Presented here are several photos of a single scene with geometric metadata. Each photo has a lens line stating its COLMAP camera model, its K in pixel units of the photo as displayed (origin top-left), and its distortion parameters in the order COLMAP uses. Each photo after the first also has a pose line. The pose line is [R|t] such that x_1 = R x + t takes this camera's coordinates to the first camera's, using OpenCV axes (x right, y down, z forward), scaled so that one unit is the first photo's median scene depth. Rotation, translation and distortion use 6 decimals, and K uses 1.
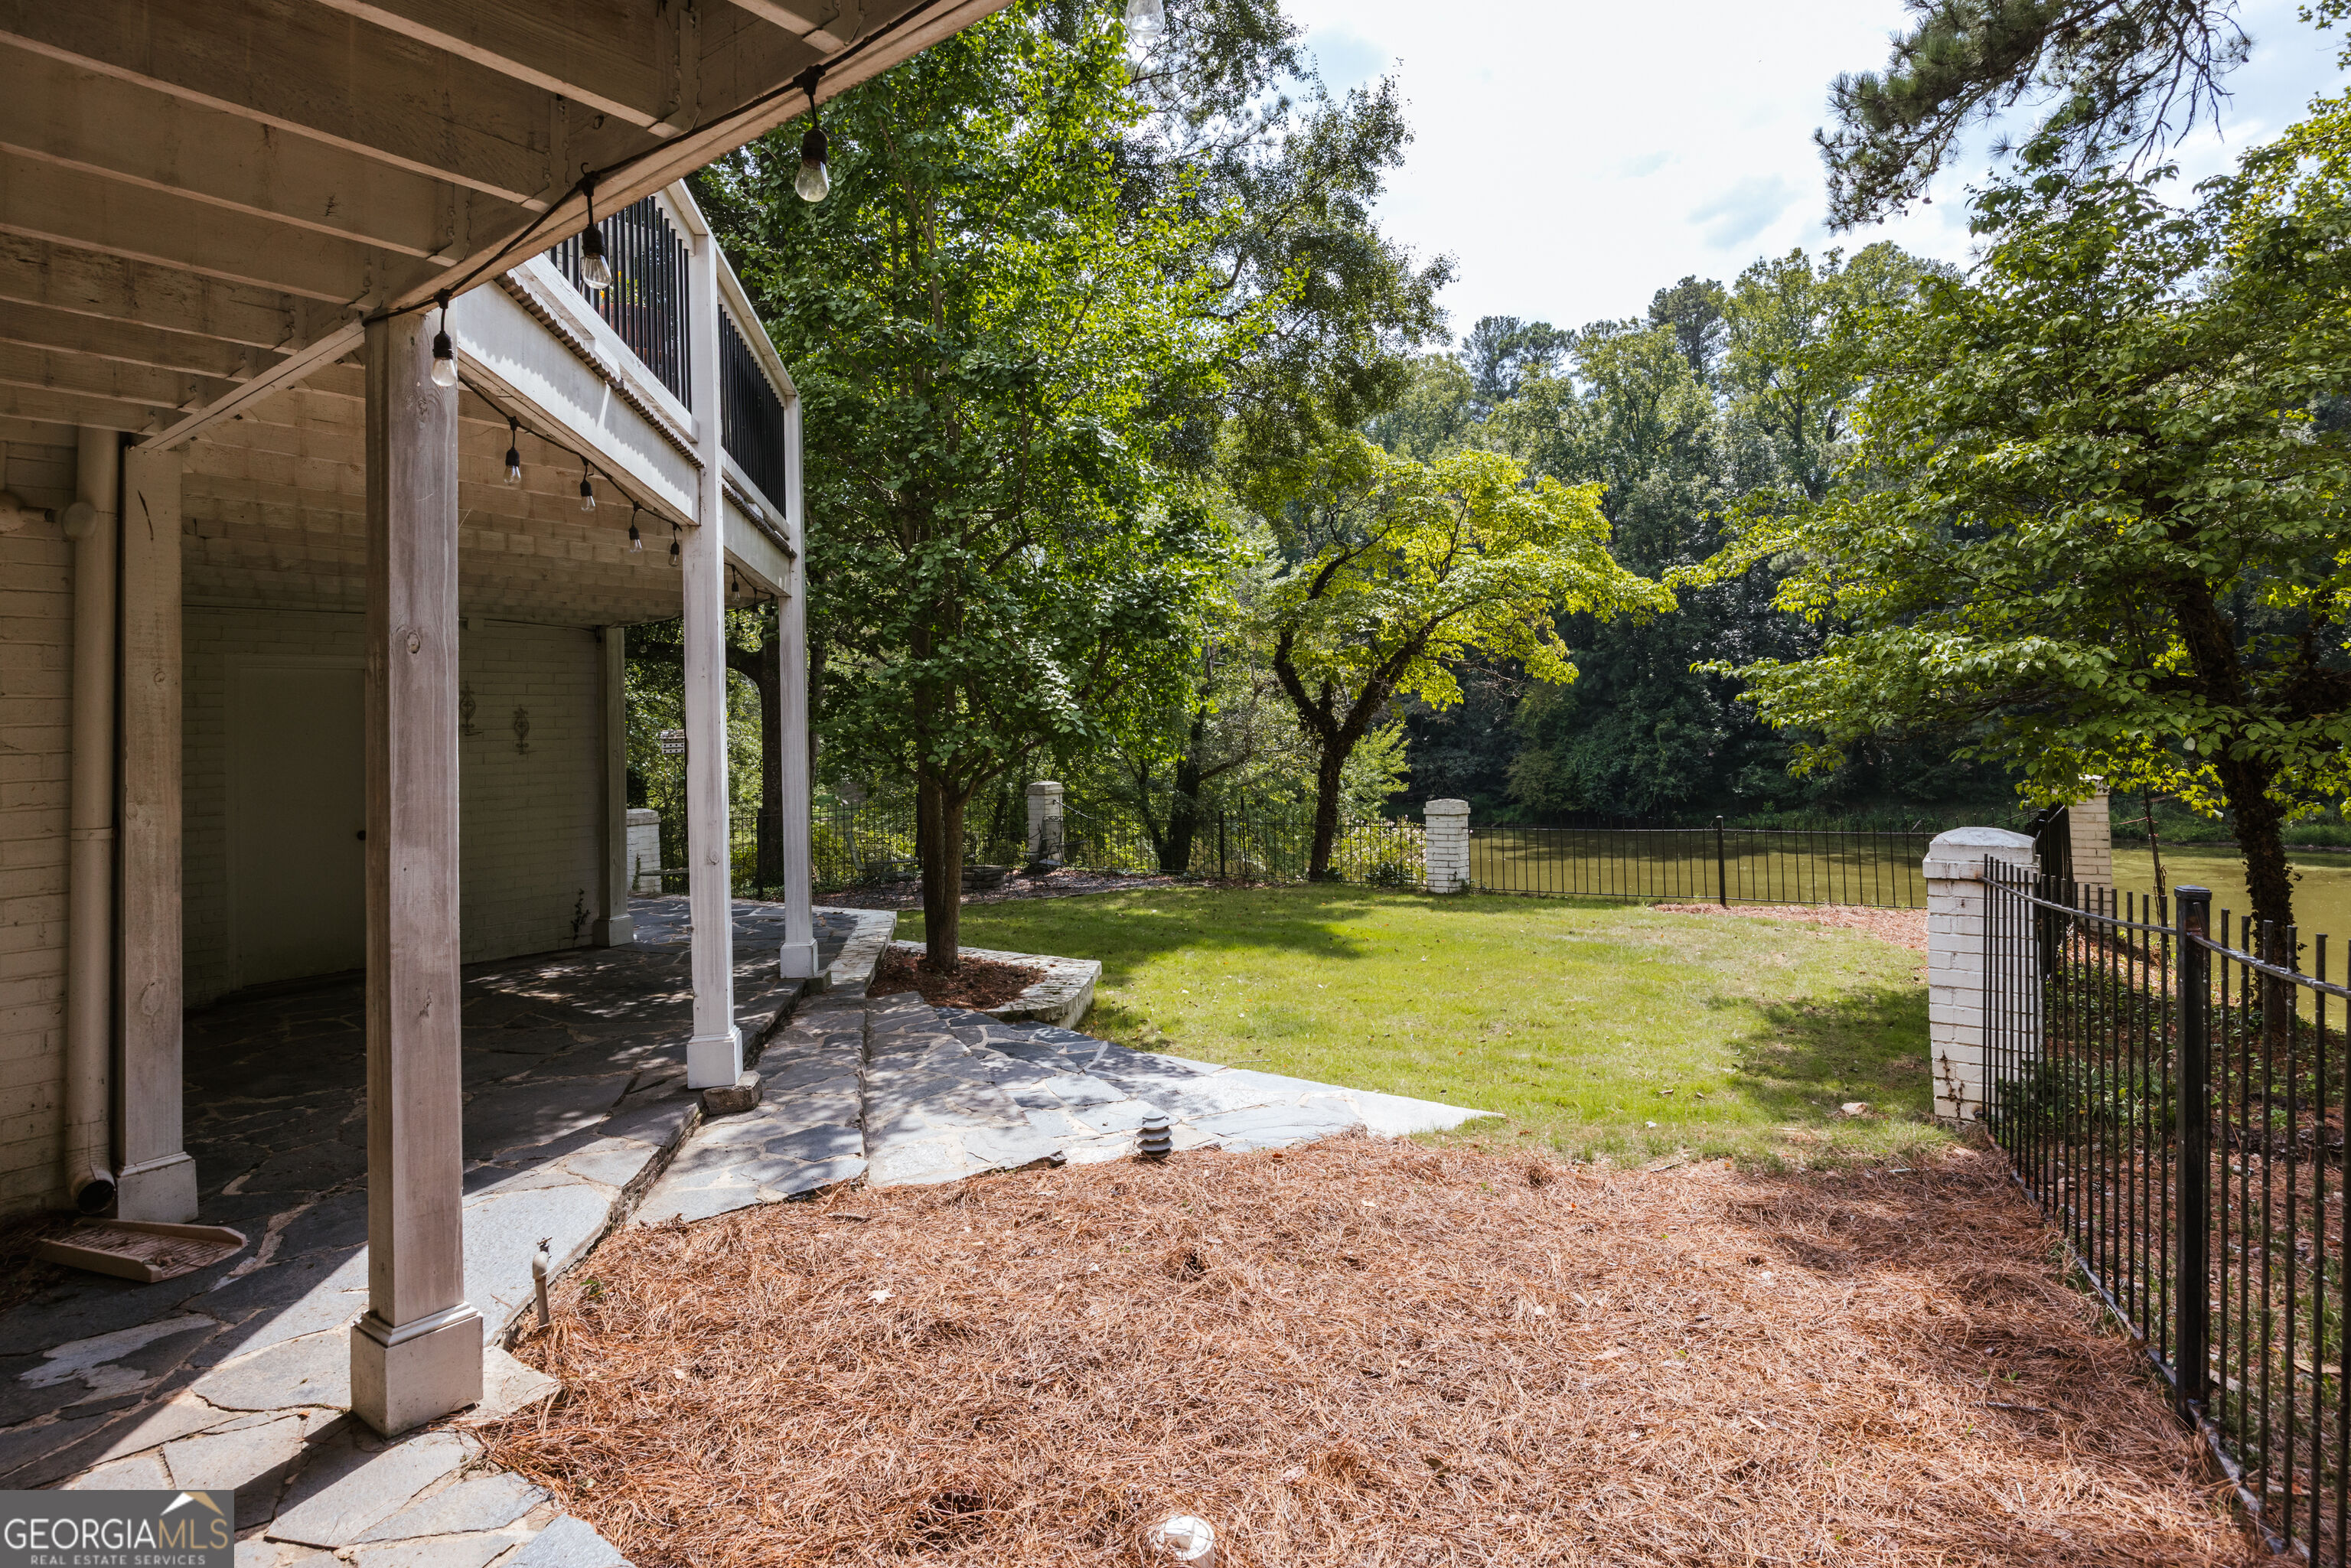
lens RADIAL K [[1249.3, 0, 1165.0], [0, 1249.3, 700.9], [0, 0, 1]] dist [-0.004892, -0.000205]
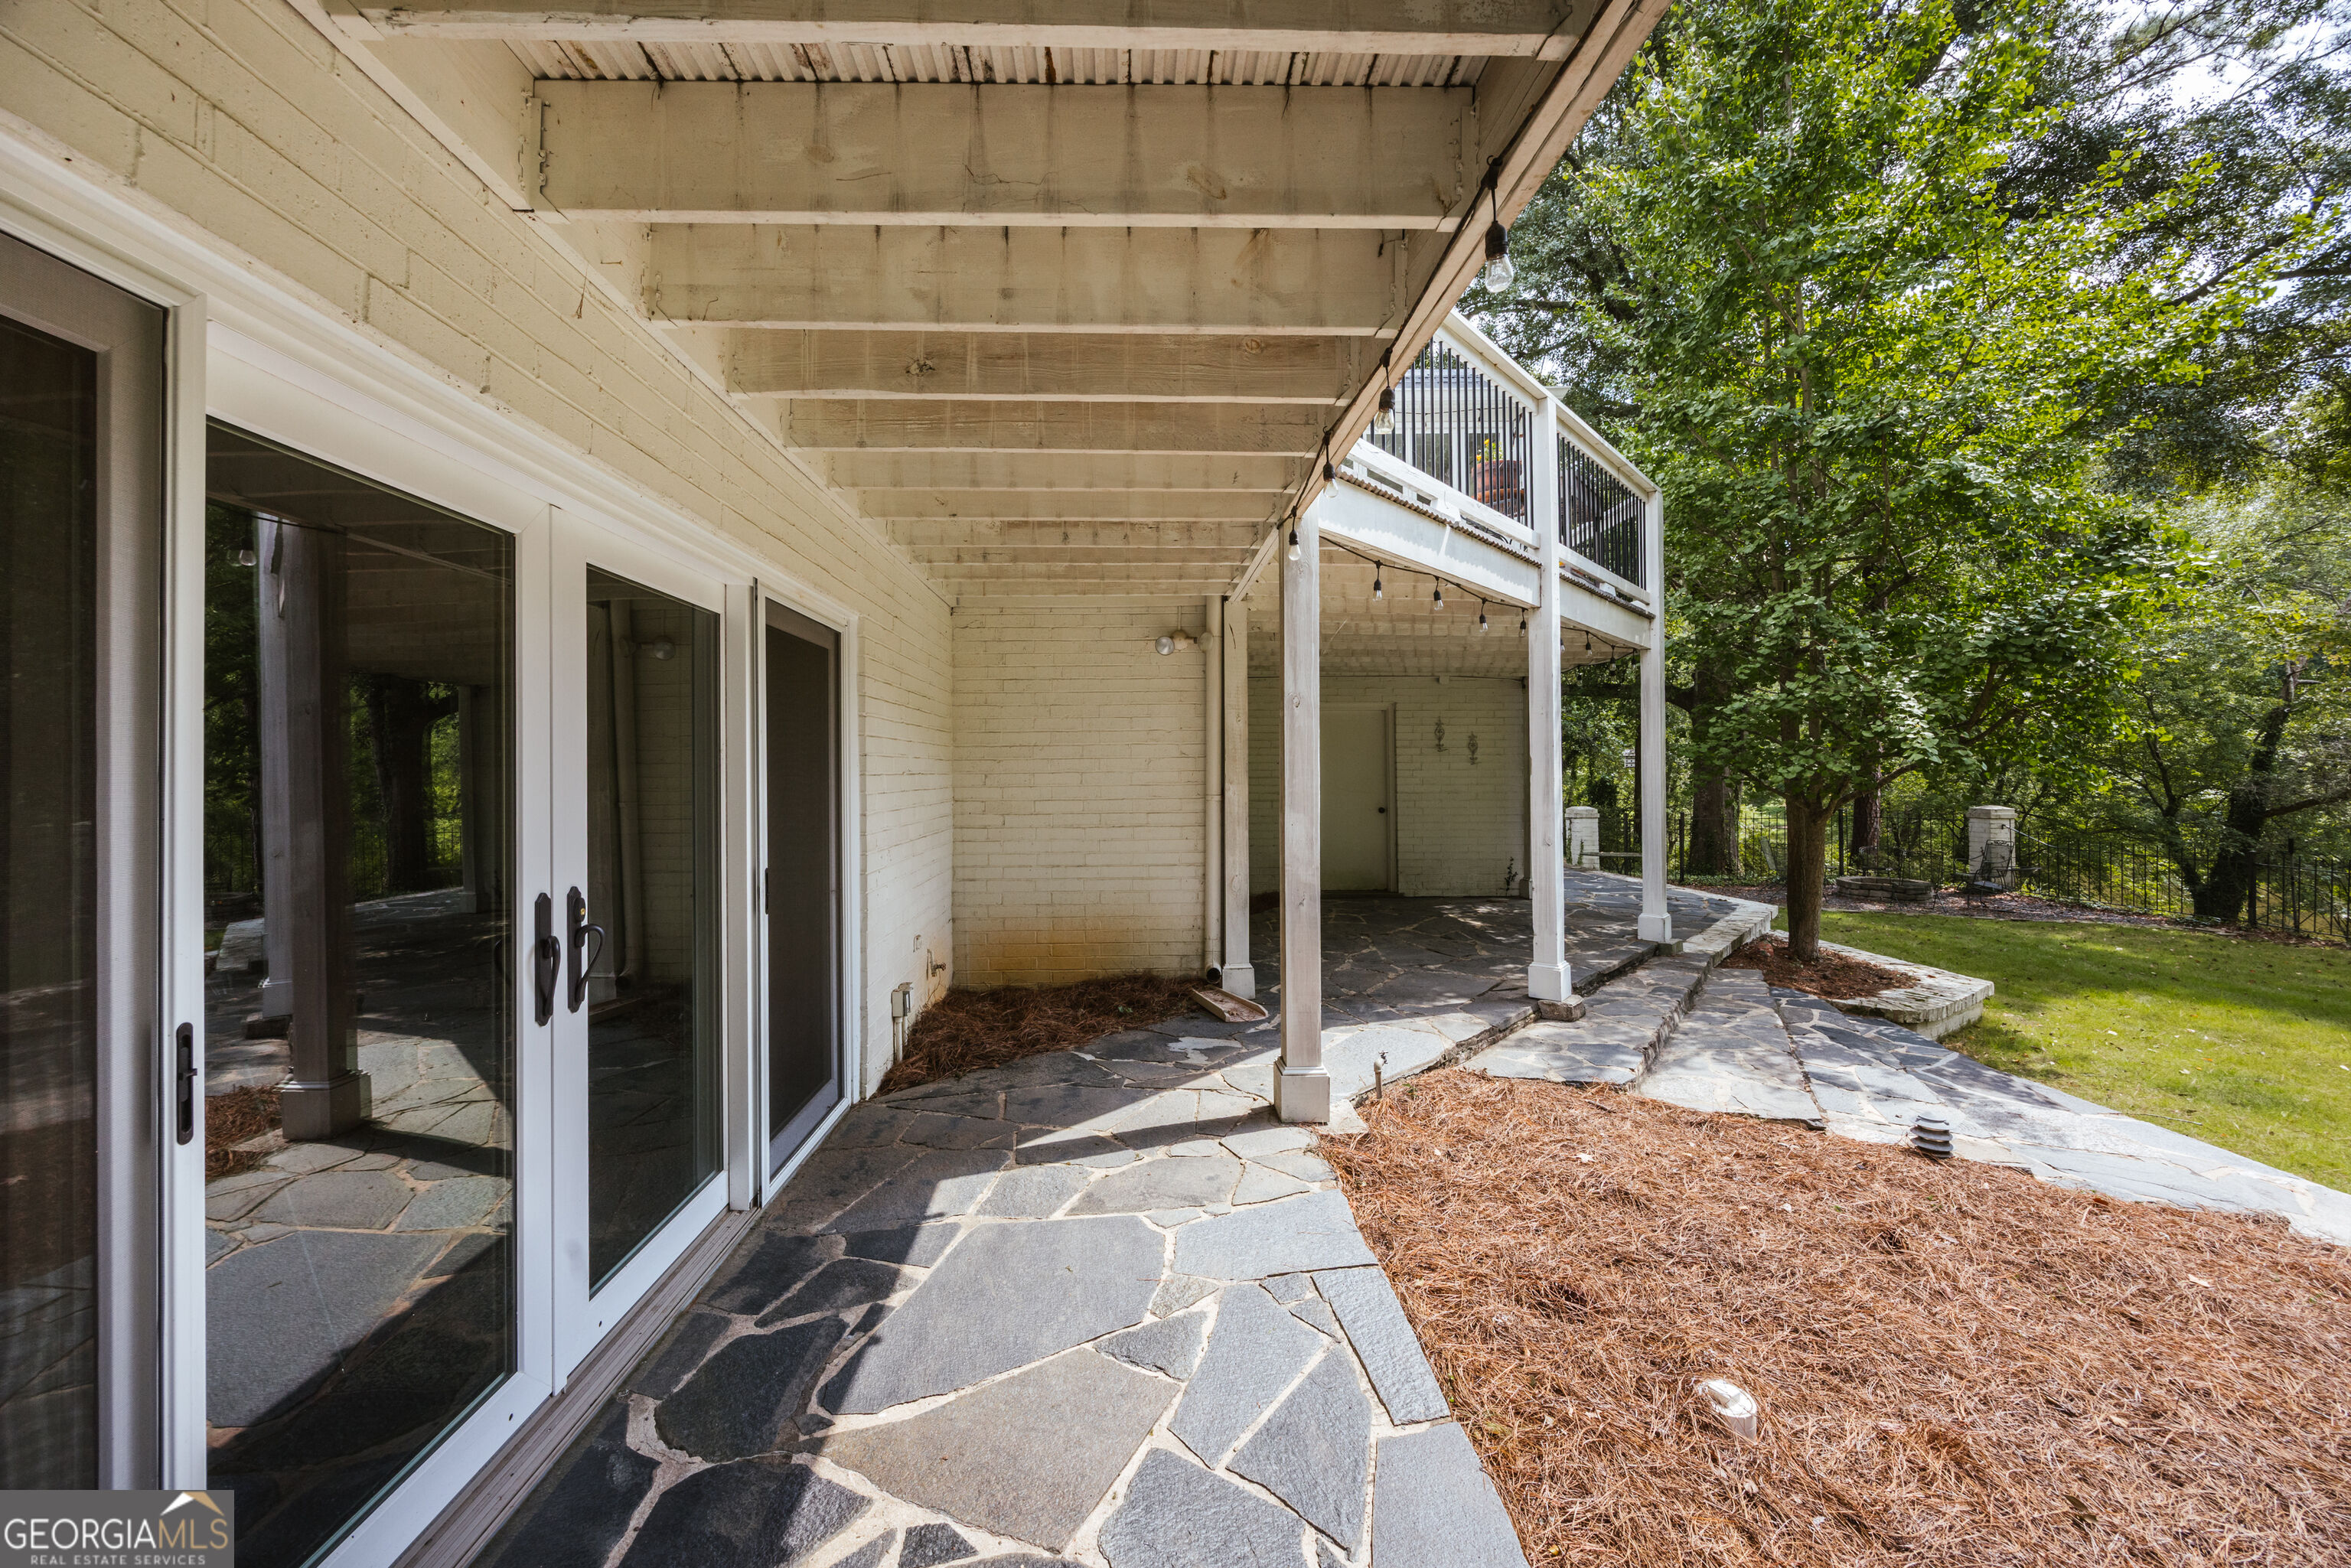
lens RADIAL K [[942.4, 0, 1175.5], [0, 942.4, 784.0], [0, 0, 1]] dist [0.000288, 0.000257]
pose [[0.630949, 0.045411, -0.774494, 0.205447], [0.002904, 0.998140, 0.060889, -0.006301], [0.775819, -0.040667, 0.629644, -0.005872]]
